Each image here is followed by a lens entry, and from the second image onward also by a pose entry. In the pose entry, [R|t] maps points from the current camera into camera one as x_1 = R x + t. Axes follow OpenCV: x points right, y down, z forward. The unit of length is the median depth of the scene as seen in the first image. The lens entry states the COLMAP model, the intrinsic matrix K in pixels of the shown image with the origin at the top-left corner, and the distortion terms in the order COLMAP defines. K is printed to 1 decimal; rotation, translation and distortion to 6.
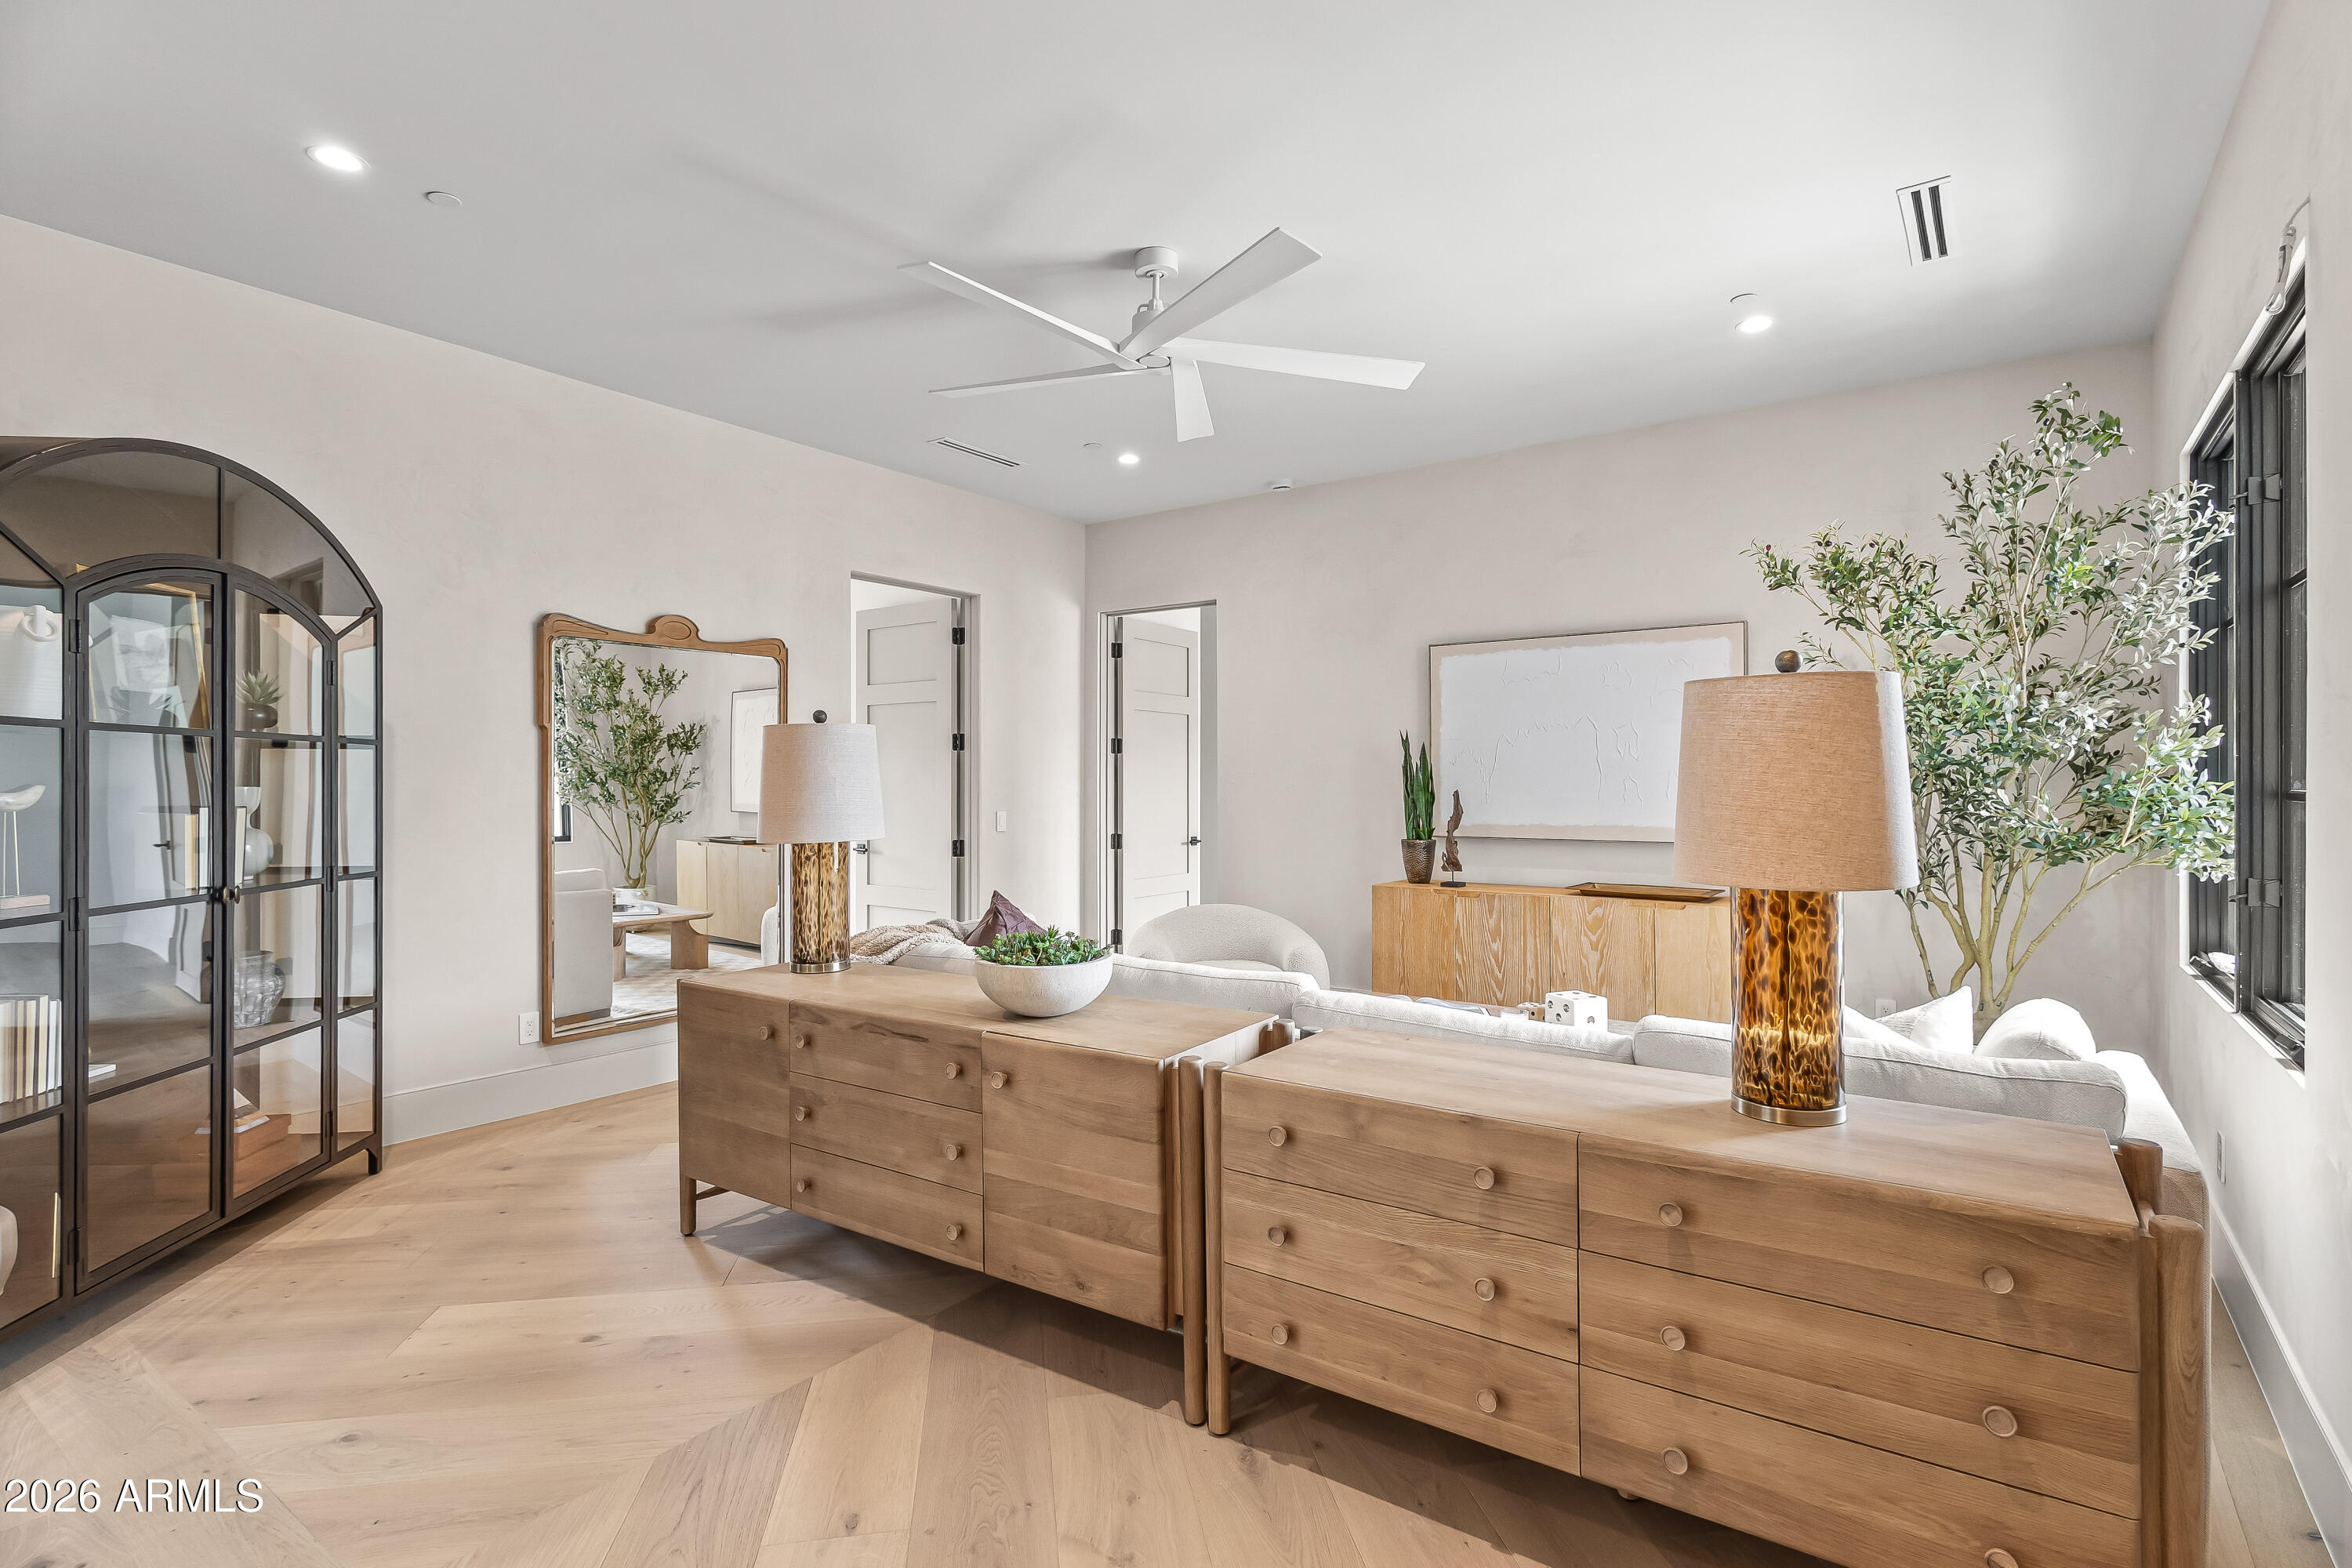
lens RADIAL K [[1123.5, 0, 1176.0], [0, 1123.5, 784.0], [0, 0, 1]] dist [0.017141, -0.000162]
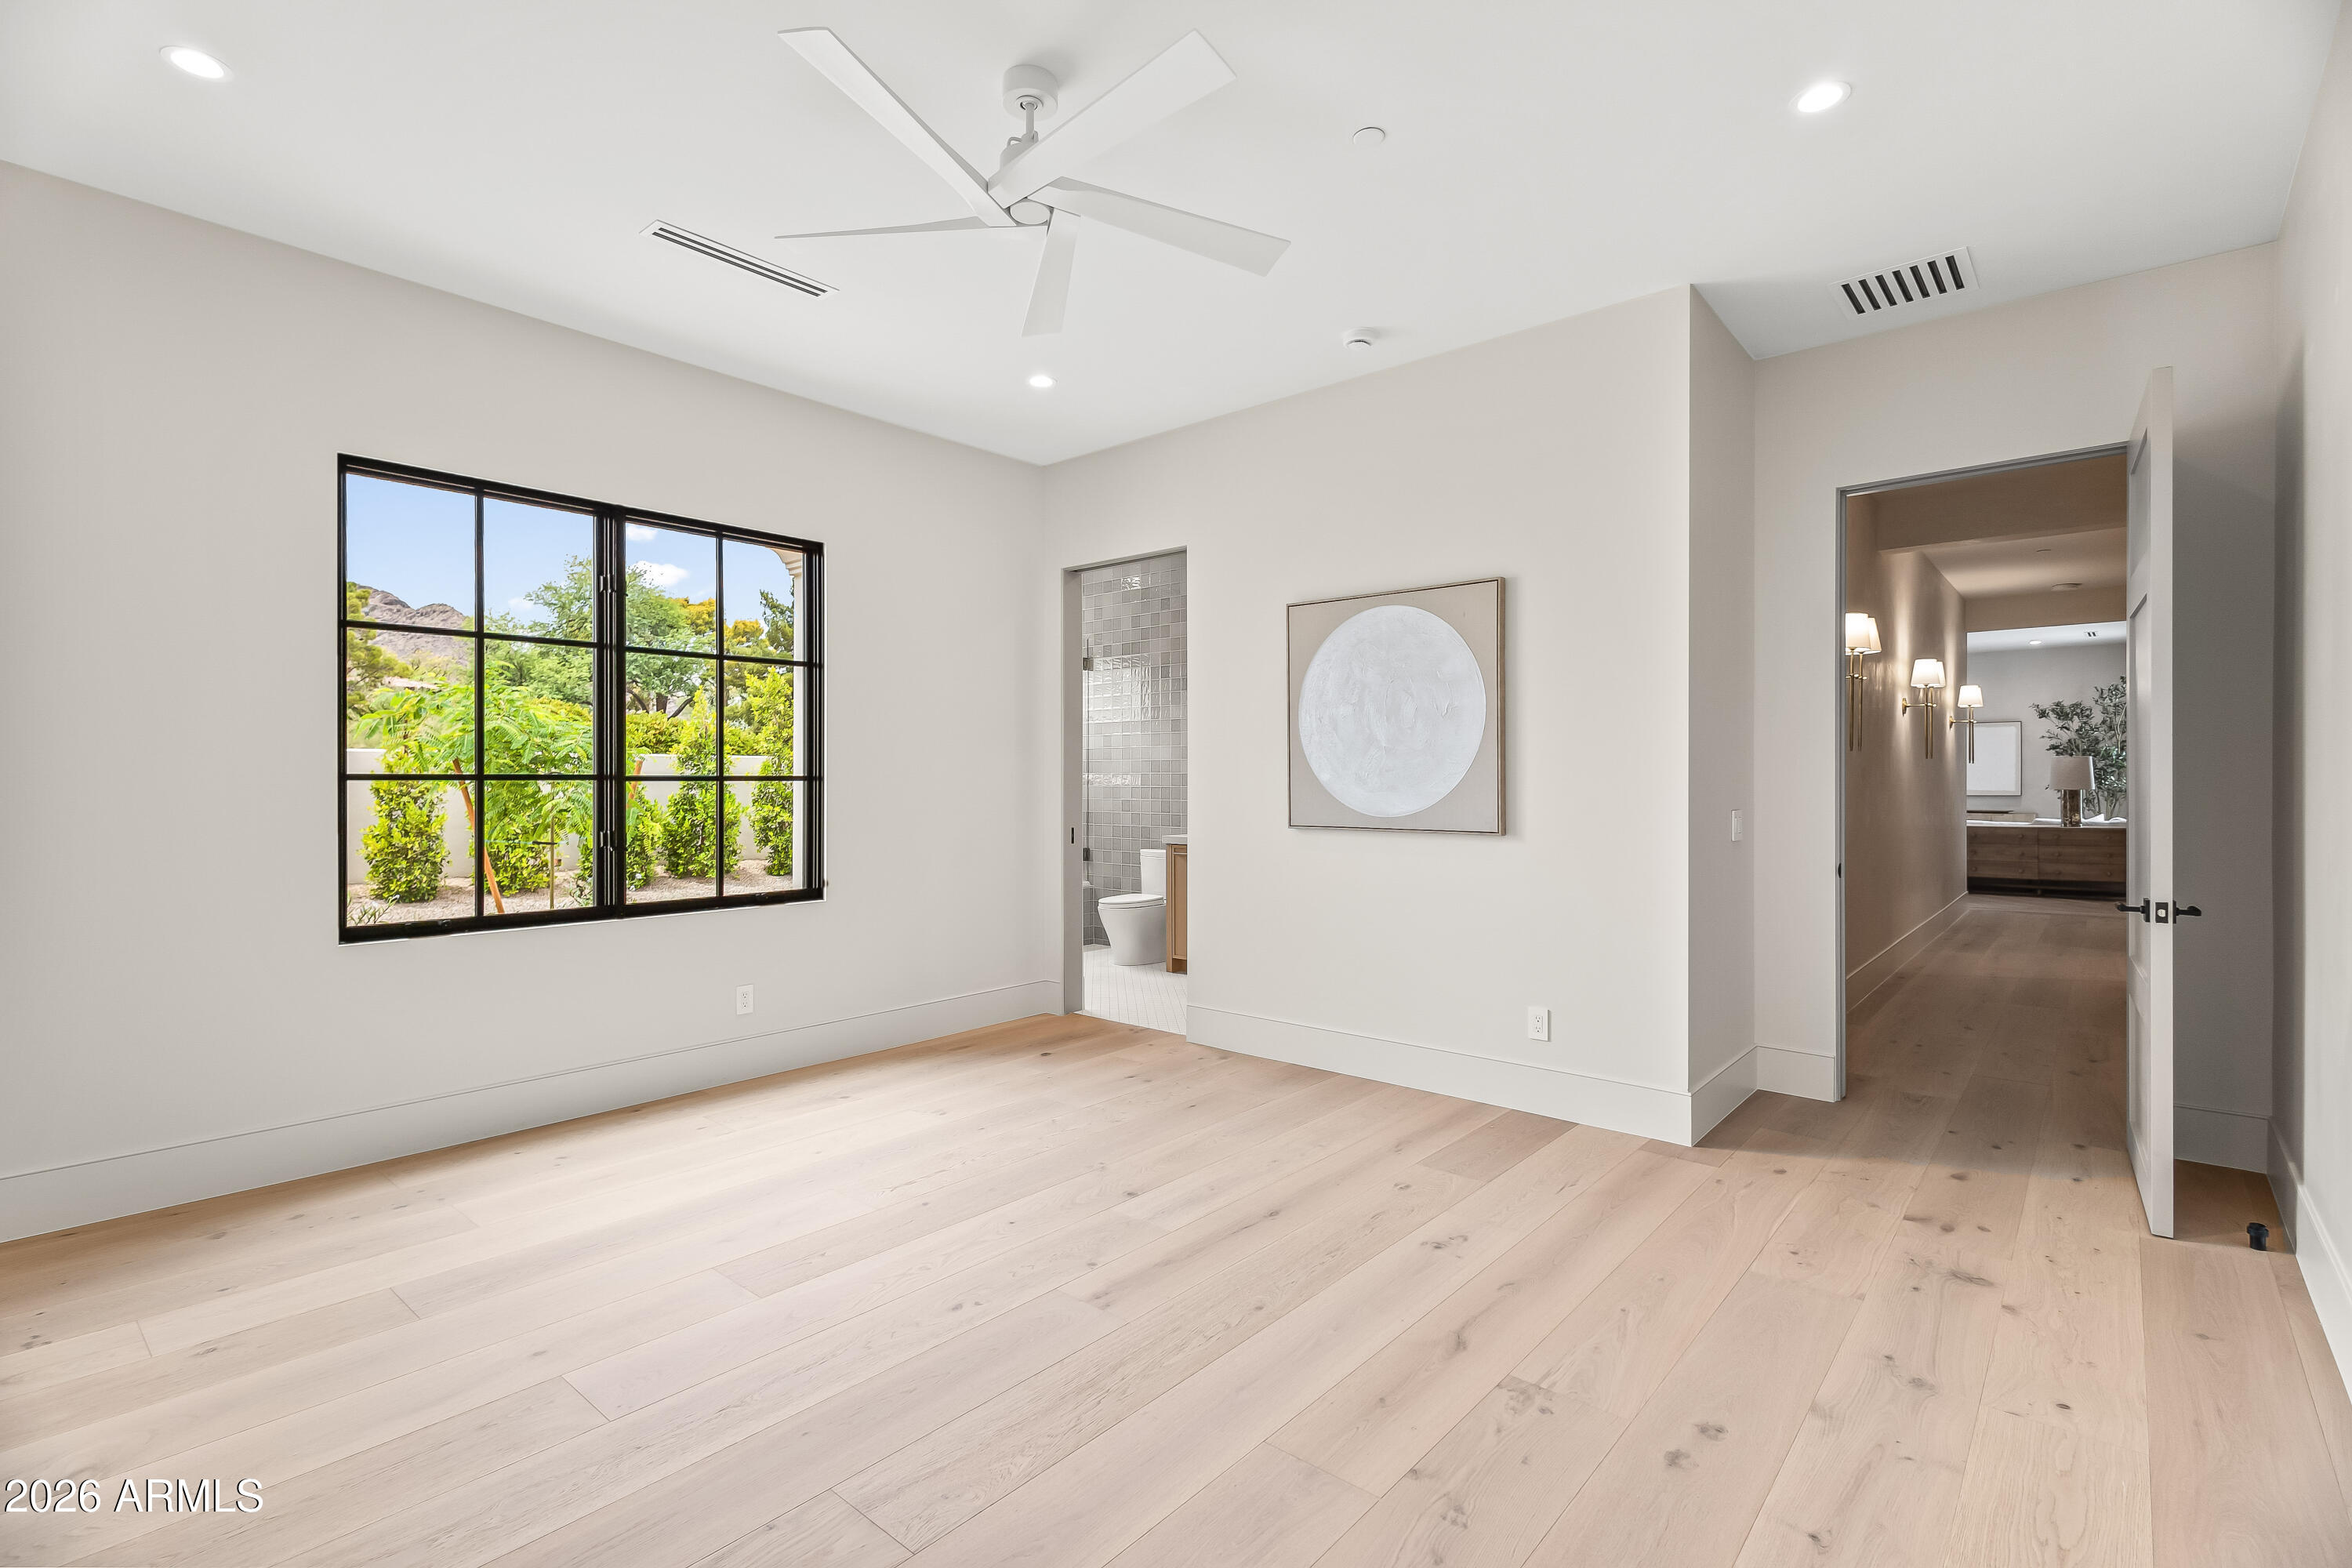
lens RADIAL K [[1123.5, 0, 1176.0], [0, 1123.5, 784.0], [0, 0, 1]] dist [0.017141, -0.000162]
pose [[0.997259, 0.002243, -0.073950, -1.863663], [-0.002259, 0.999997, -0.000141, 0.031709], [0.073950, 0.000307, 0.997262, -2.667378]]
